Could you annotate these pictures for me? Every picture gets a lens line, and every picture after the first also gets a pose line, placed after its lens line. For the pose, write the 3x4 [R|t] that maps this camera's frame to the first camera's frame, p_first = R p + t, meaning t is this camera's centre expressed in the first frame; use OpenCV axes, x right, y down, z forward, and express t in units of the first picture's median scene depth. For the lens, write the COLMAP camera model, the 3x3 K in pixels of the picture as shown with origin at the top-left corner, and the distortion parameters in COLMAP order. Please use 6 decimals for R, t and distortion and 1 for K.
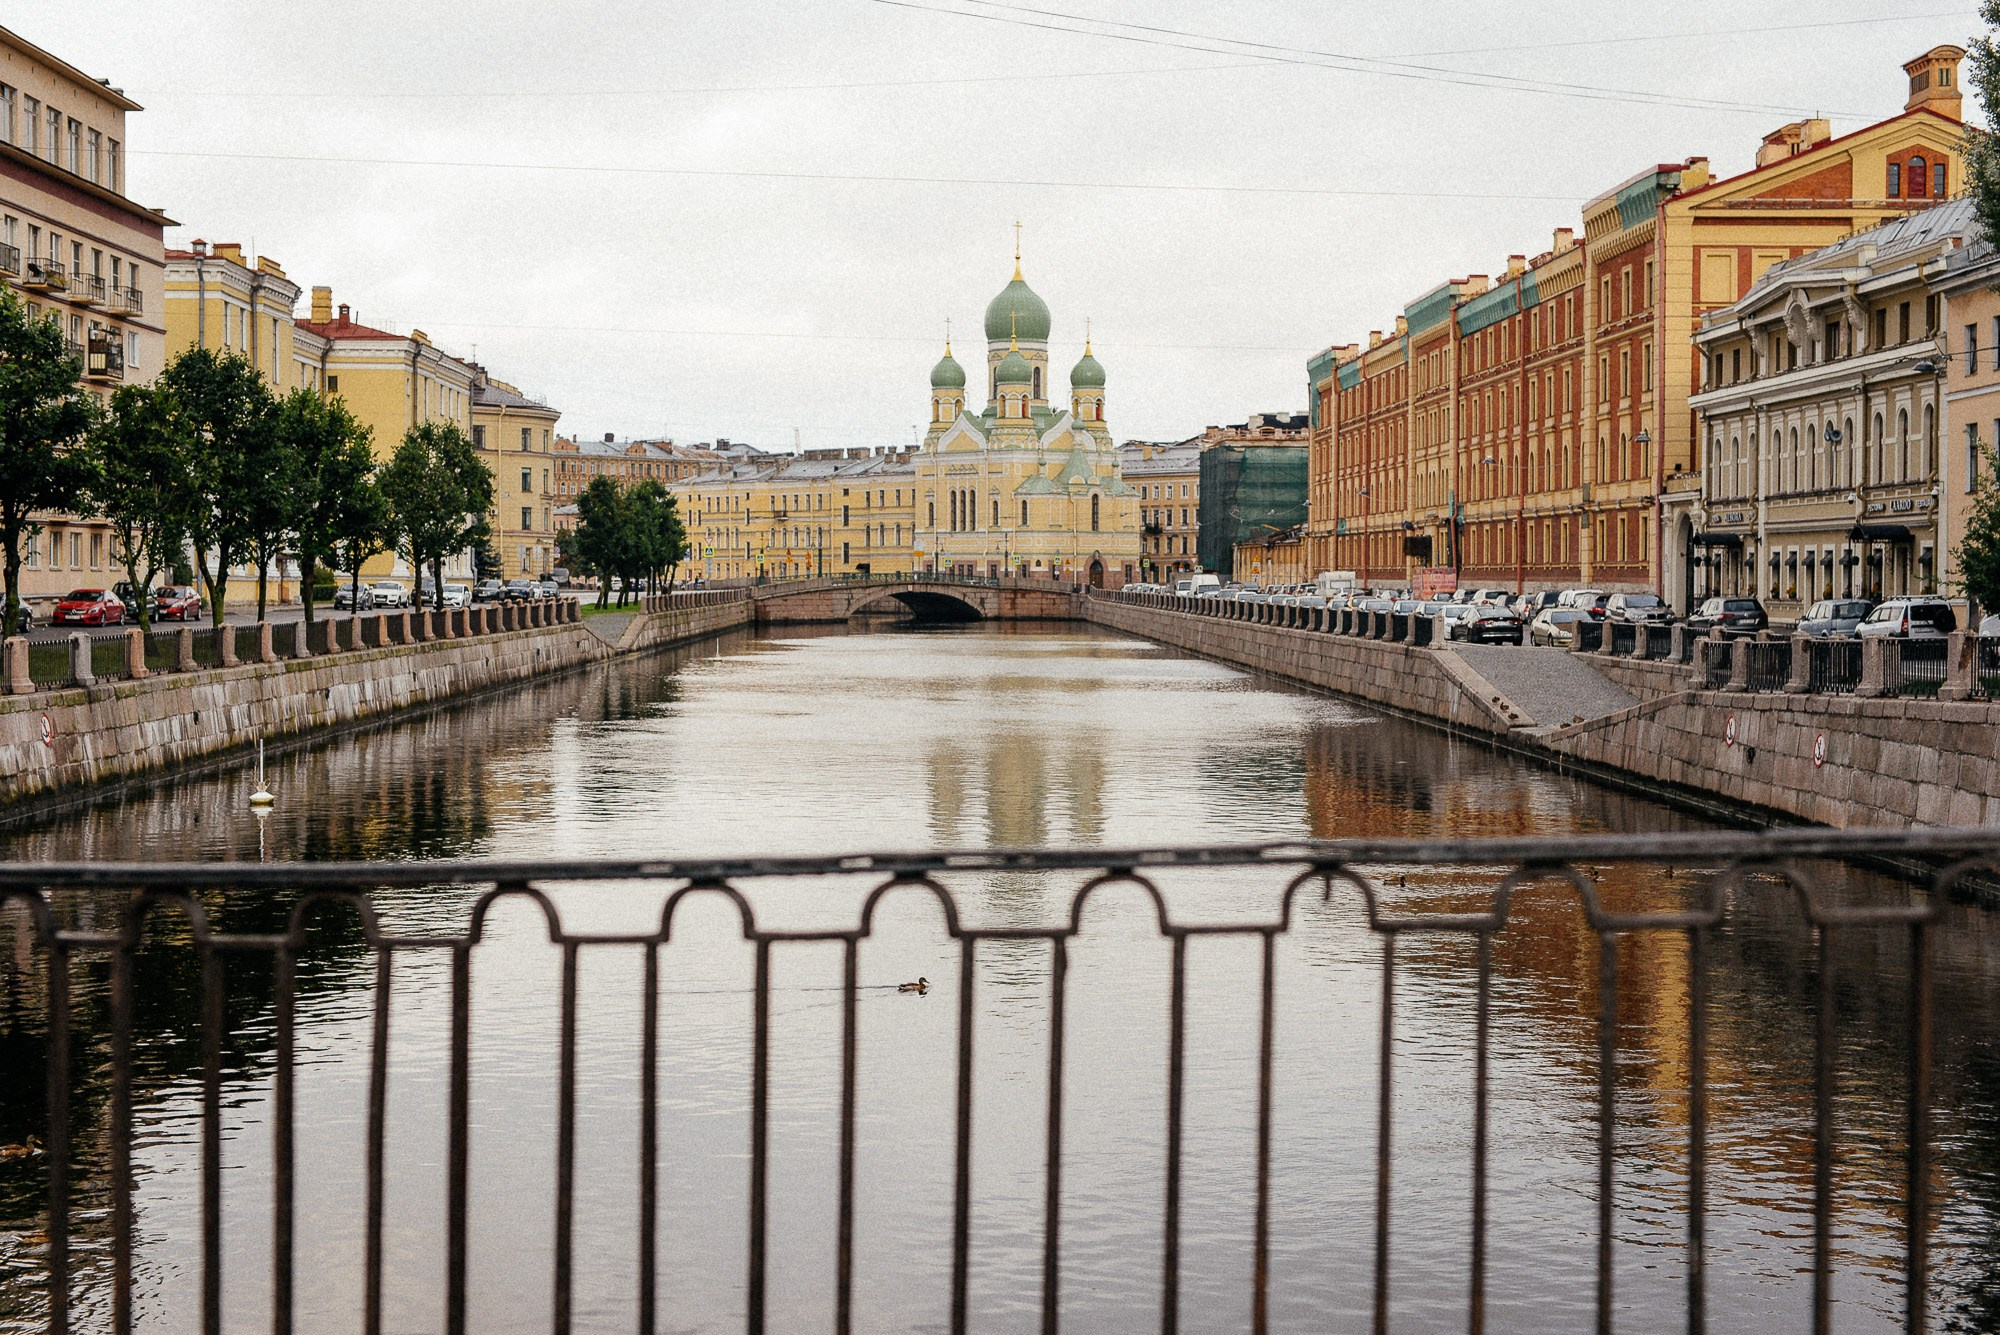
lens RADIAL K [[2852.3, 0, 996.9], [0, 2852.3, 665.7], [0, 0, 1]] dist [0.003815, 0.000000]
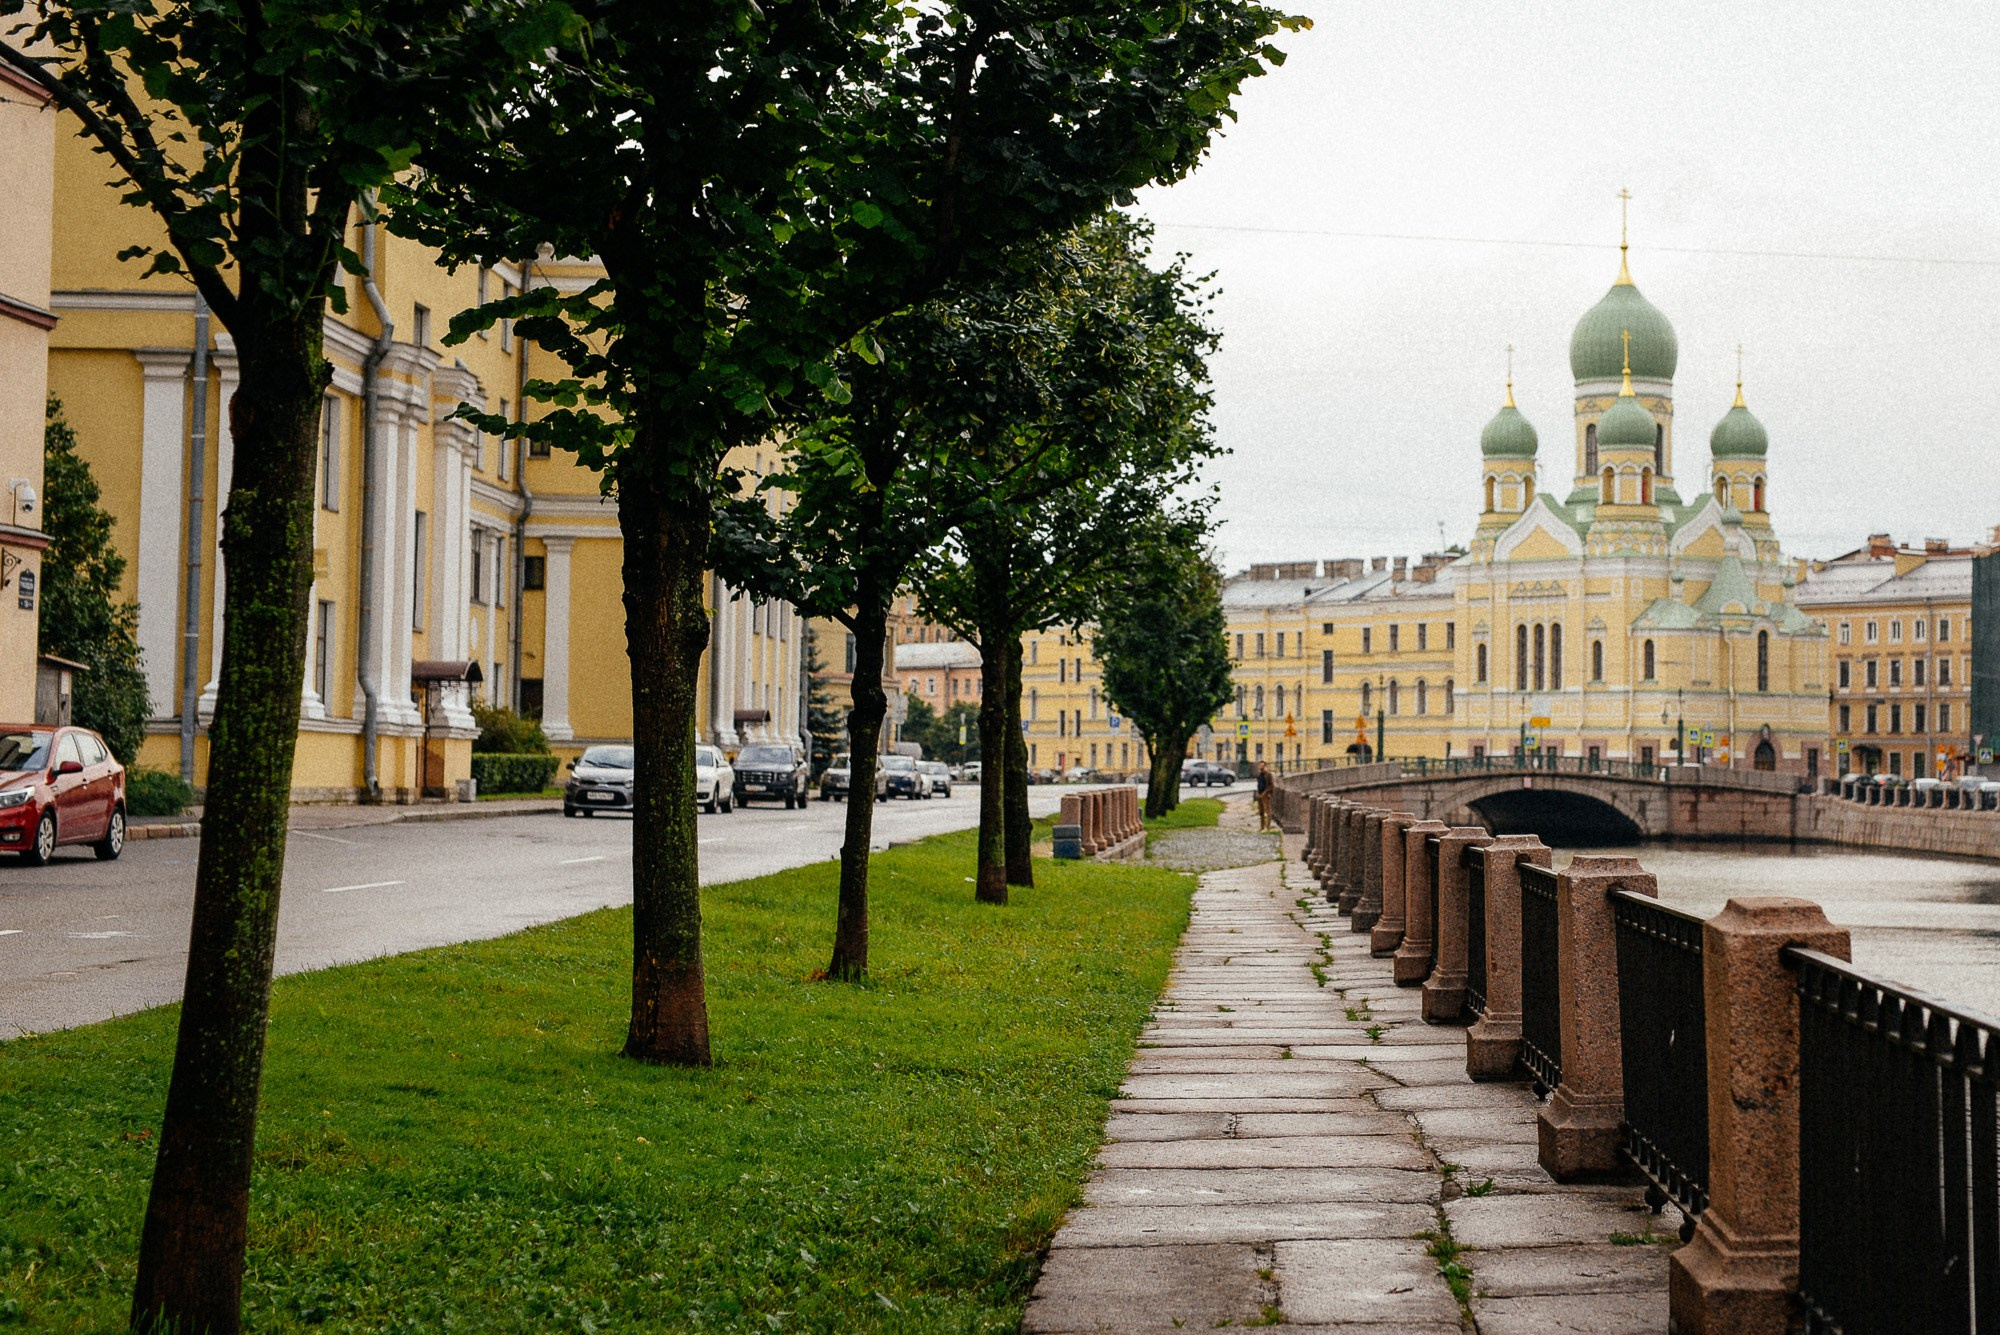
lens RADIAL K [[2852.3, 0, 1002.7], [0, 2852.3, 666.1], [0, 0, 1]] dist [0.003815, 0.000000]
pose [[0.998918, 0.007759, -0.045847, -0.097620], [-0.010990, 0.997441, -0.070649, -0.008261], [0.045182, 0.071077, 0.996447, 0.387865]]
